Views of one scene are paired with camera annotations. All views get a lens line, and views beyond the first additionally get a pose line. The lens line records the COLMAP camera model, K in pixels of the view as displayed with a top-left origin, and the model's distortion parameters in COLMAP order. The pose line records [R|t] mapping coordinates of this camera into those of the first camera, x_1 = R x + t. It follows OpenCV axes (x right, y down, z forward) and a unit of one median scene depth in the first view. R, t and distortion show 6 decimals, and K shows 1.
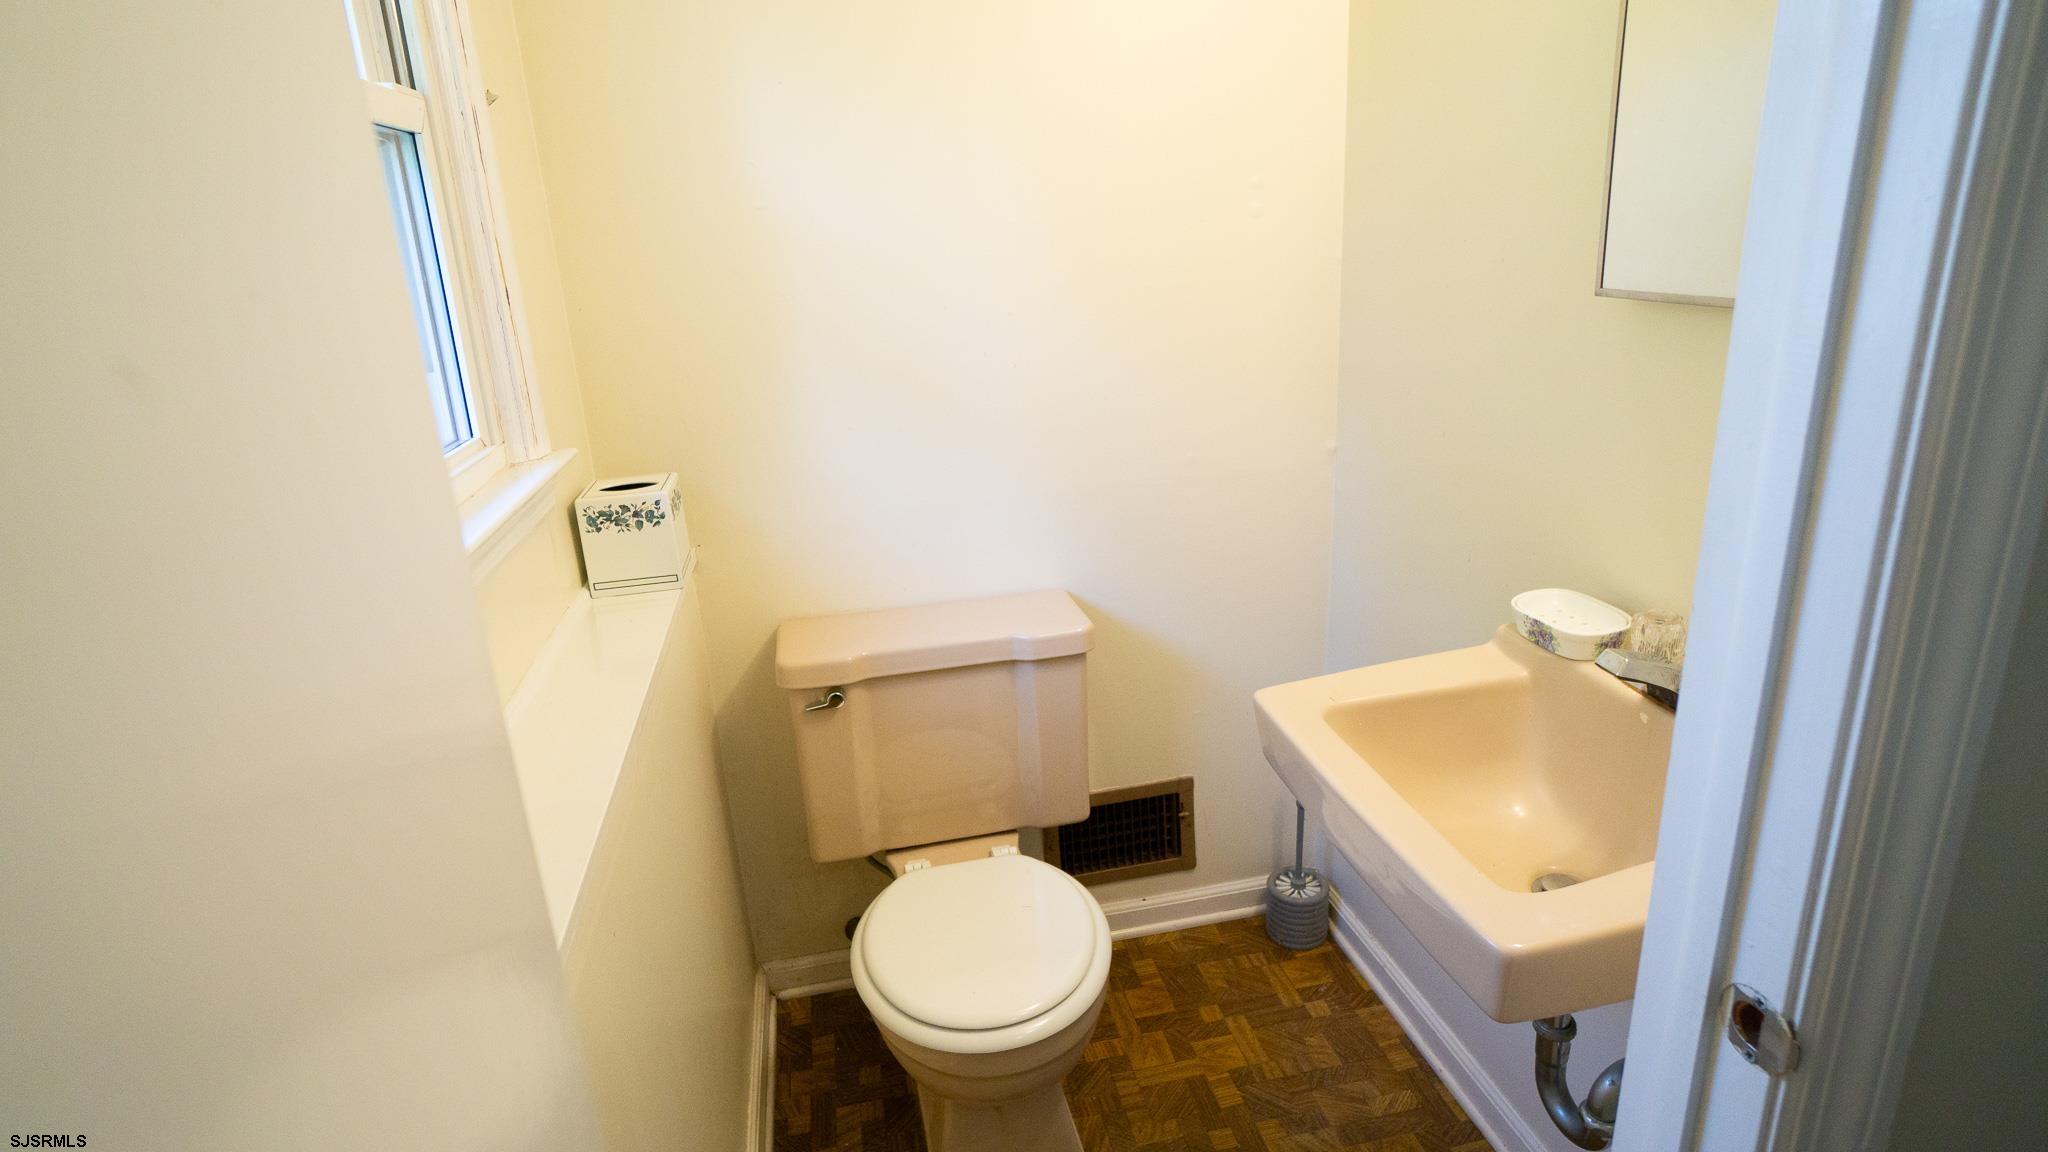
lens RADIAL K [[1098.2, 0, 1023.3], [0, 1098.2, 542.8], [0, 0, 1]] dist [0.000825, 0.001234]
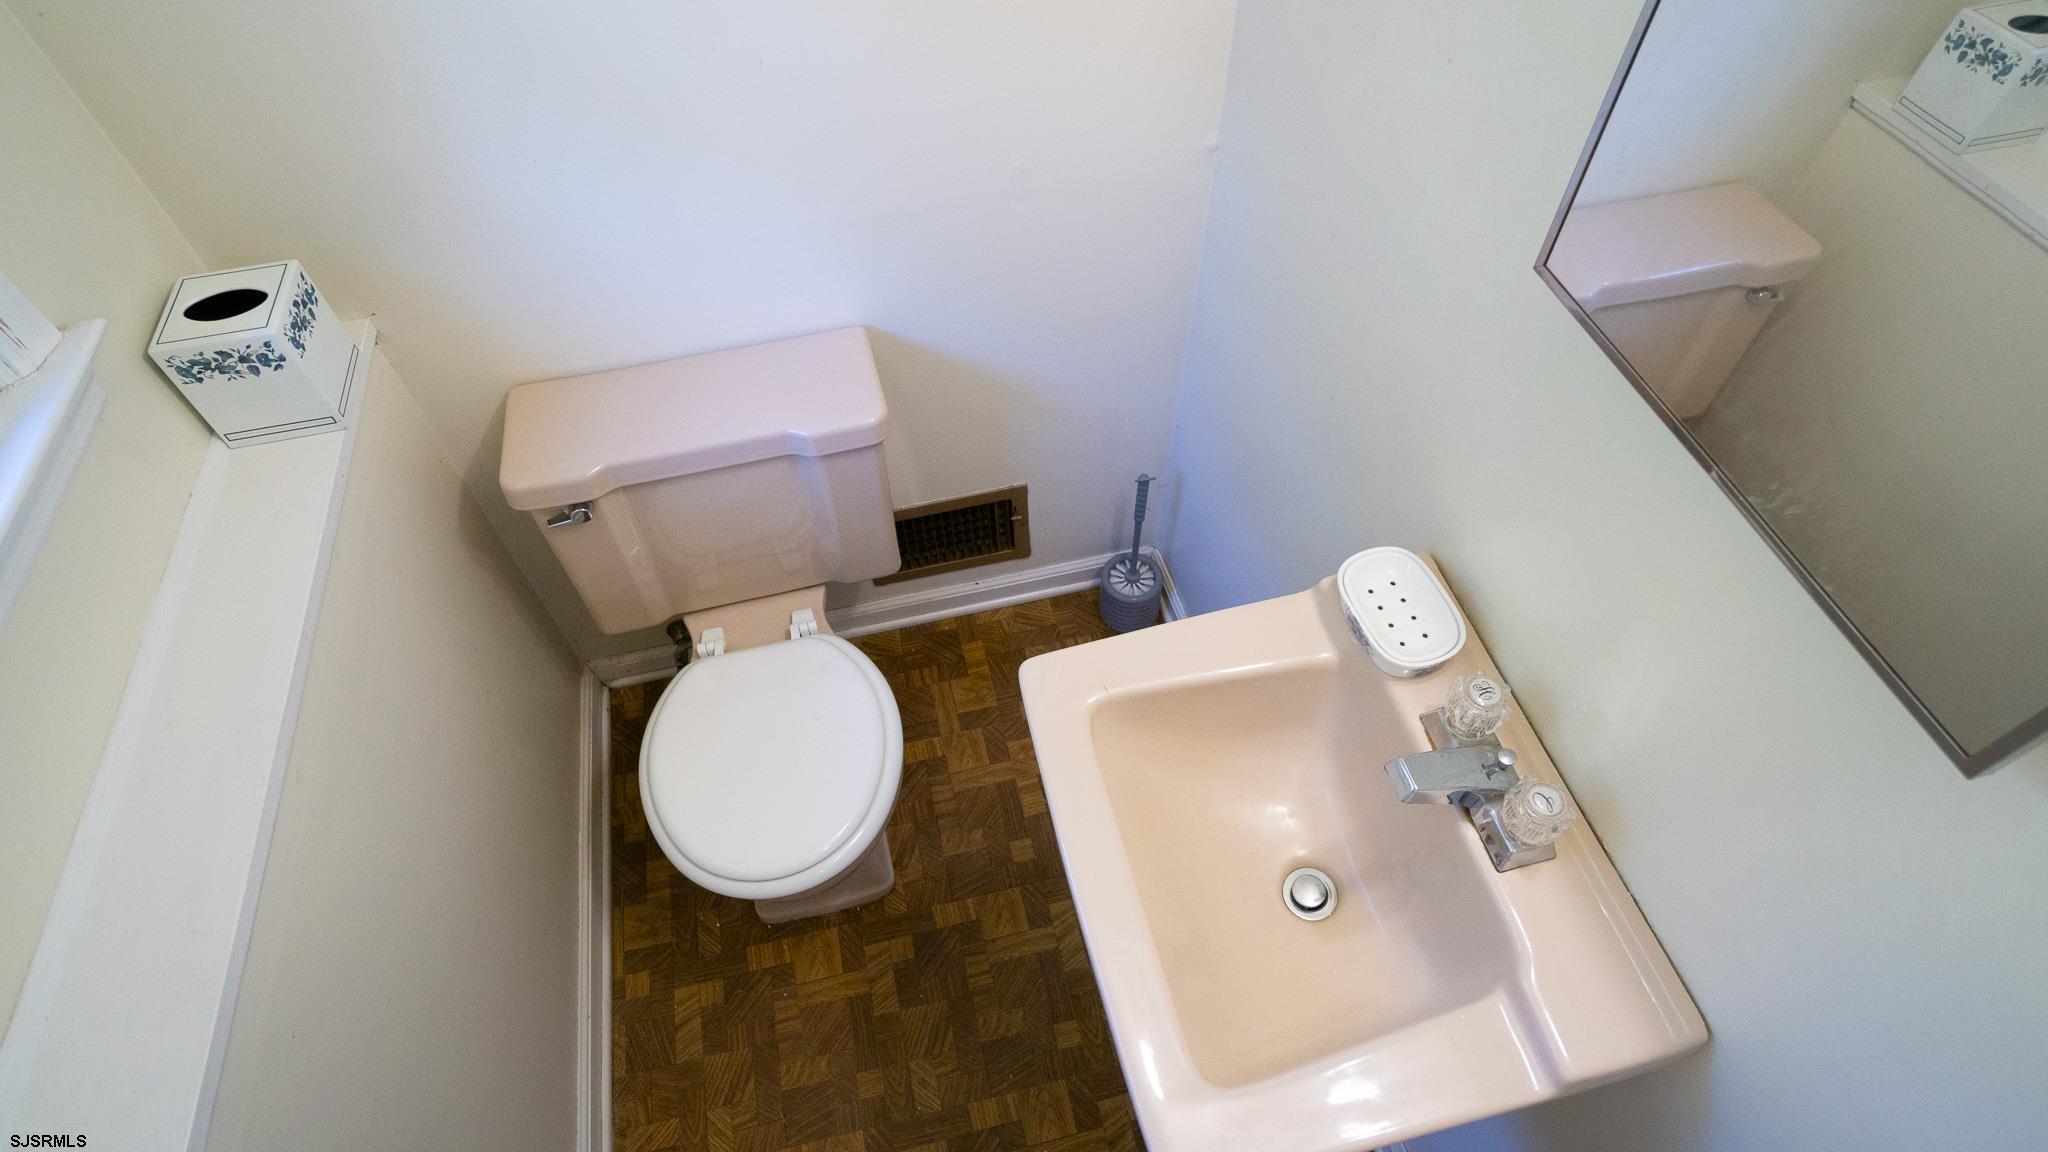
lens RADIAL K [[1098.2, 0, 1023.3], [0, 1098.2, 542.8], [0, 0, 1]] dist [0.000825, 0.001234]
pose [[0.998767, -0.009431, 0.048736, 0.118155], [-0.020285, 0.818537, 0.574095, -0.306731], [-0.045306, -0.574376, 0.817337, 0.245961]]
